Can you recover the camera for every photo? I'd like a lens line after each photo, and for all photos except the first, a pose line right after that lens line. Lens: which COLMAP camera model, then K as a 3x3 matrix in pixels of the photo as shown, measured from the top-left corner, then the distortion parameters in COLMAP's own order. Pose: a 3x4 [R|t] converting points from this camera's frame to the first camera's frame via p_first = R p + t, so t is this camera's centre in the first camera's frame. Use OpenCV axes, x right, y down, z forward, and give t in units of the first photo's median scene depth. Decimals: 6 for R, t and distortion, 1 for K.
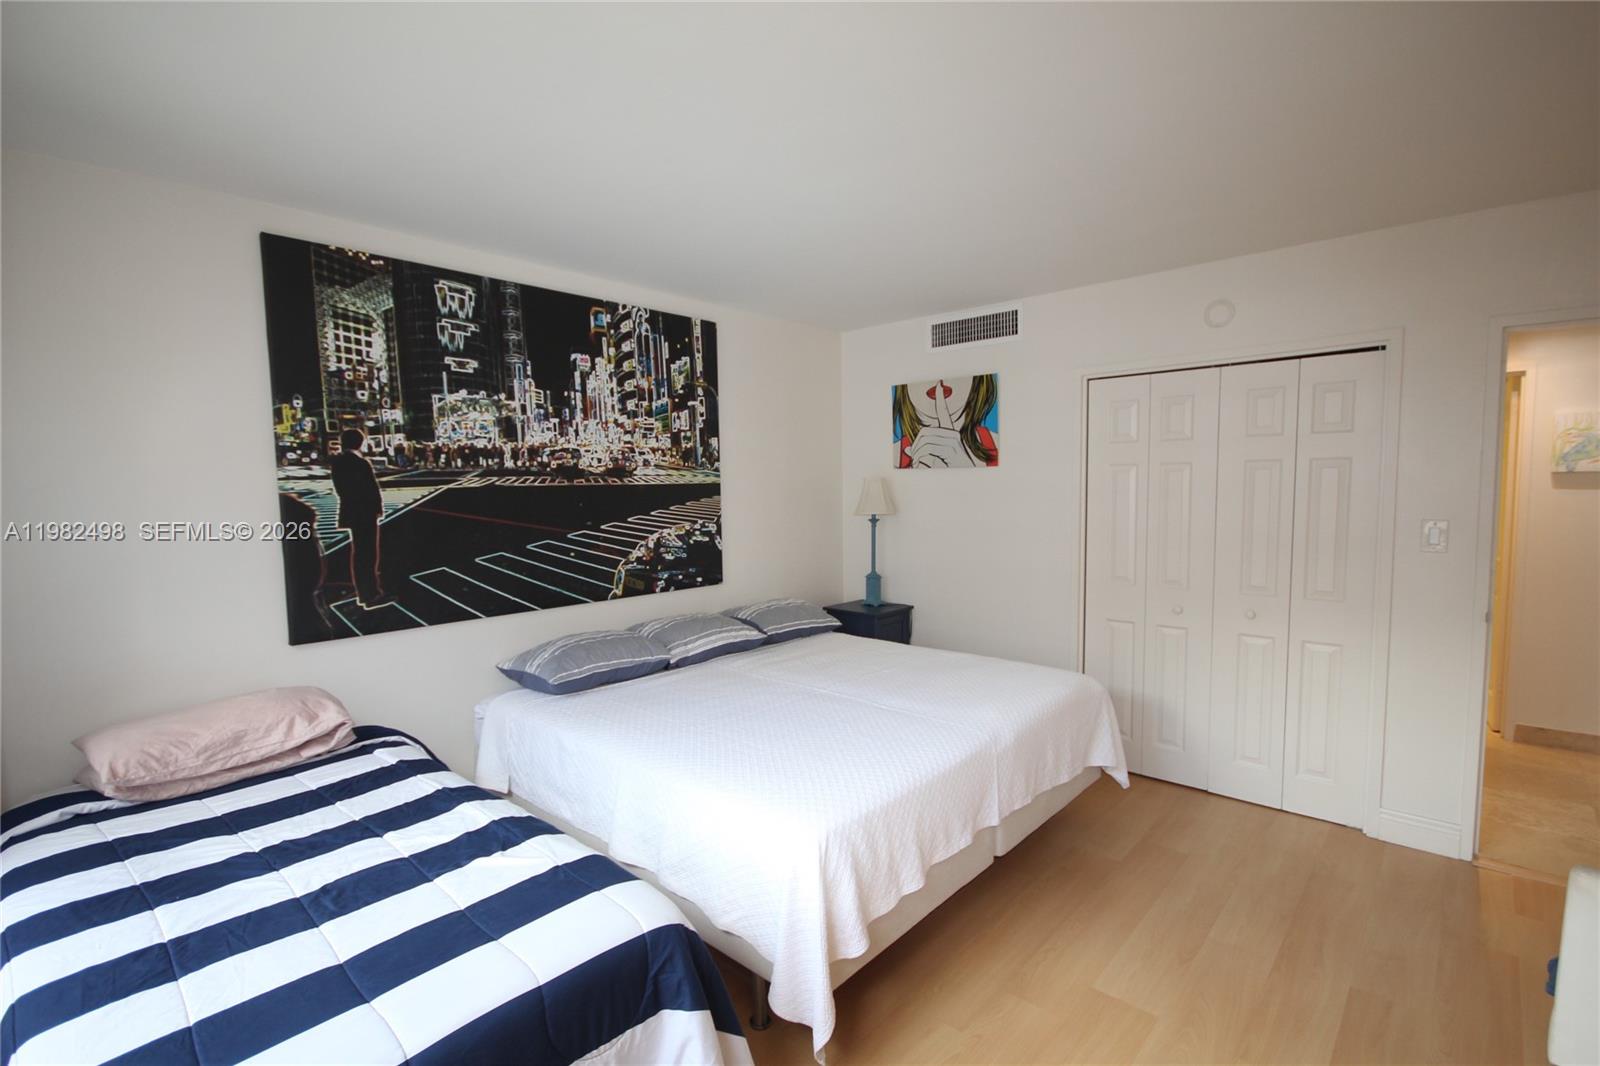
lens RADIAL K [[736.5, 0, 834.3], [0, 736.5, 540.1], [0, 0, 1]] dist [-0.018565, -0.000254]
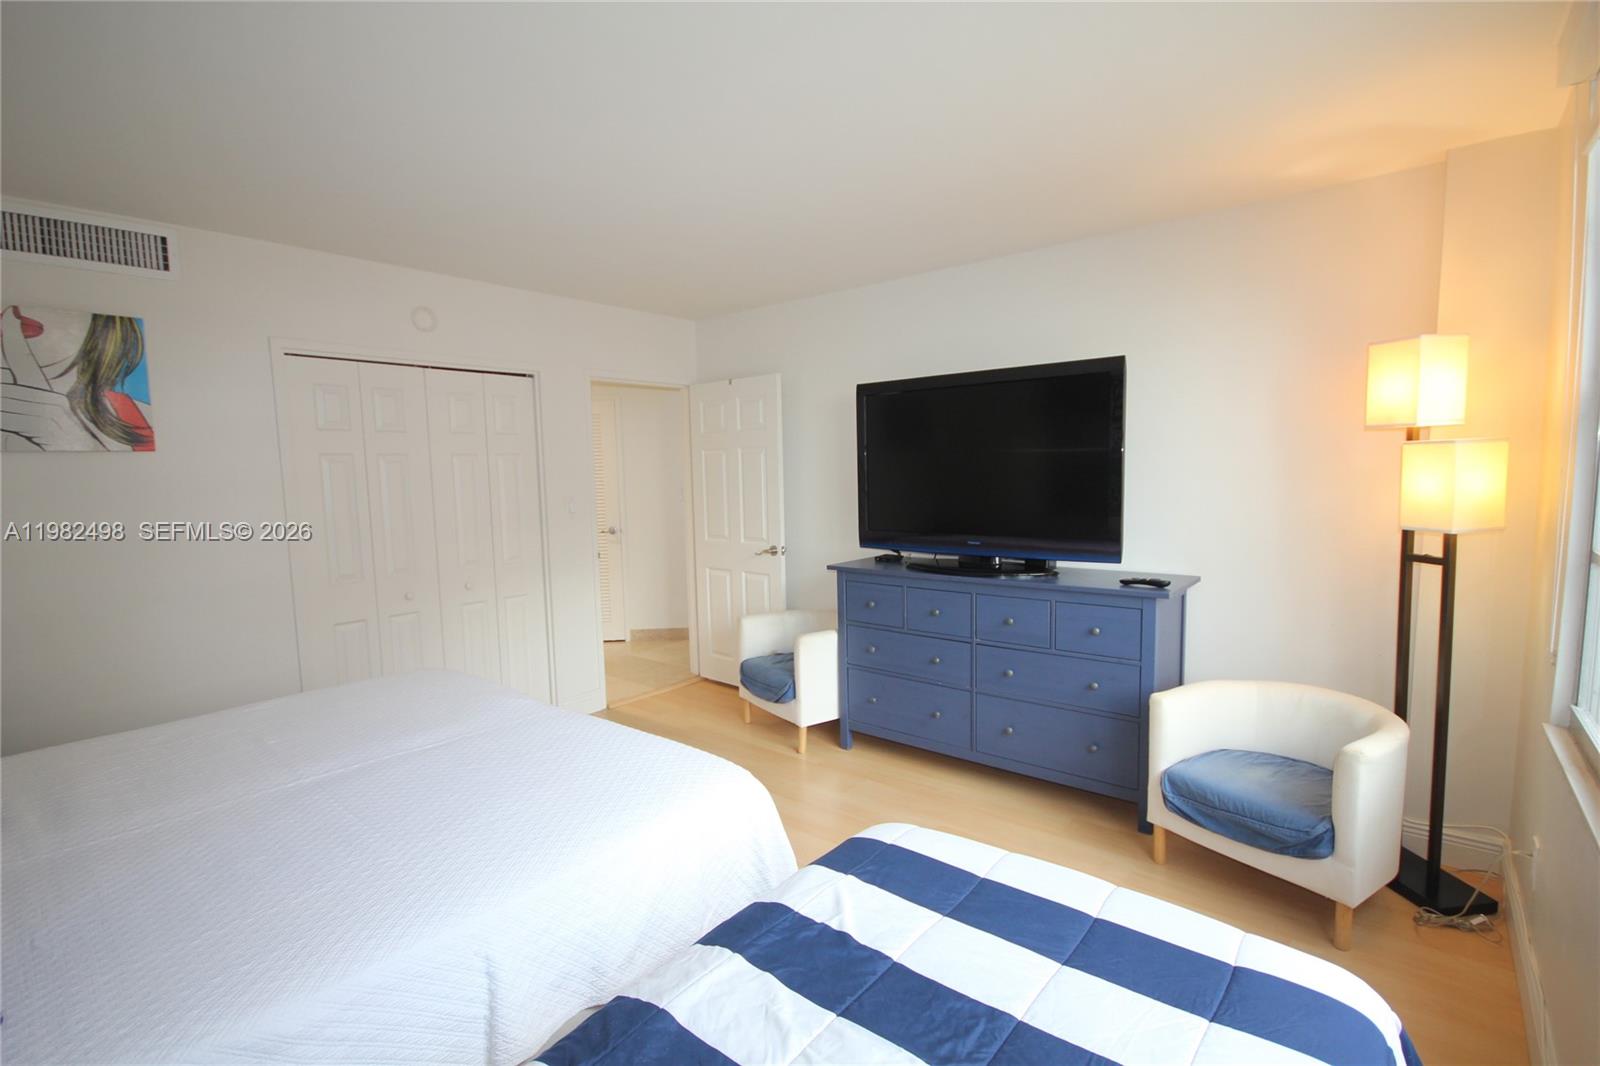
lens RADIAL K [[736.5, 0, 786.8], [0, 736.5, 539.8], [0, 0, 1]] dist [-0.018565, -0.000254]
pose [[-0.012636, -0.075544, 0.997062, -0.513525], [0.092957, 0.992735, 0.076394, -0.014287], [-0.995590, 0.093649, -0.005522, 0.433242]]
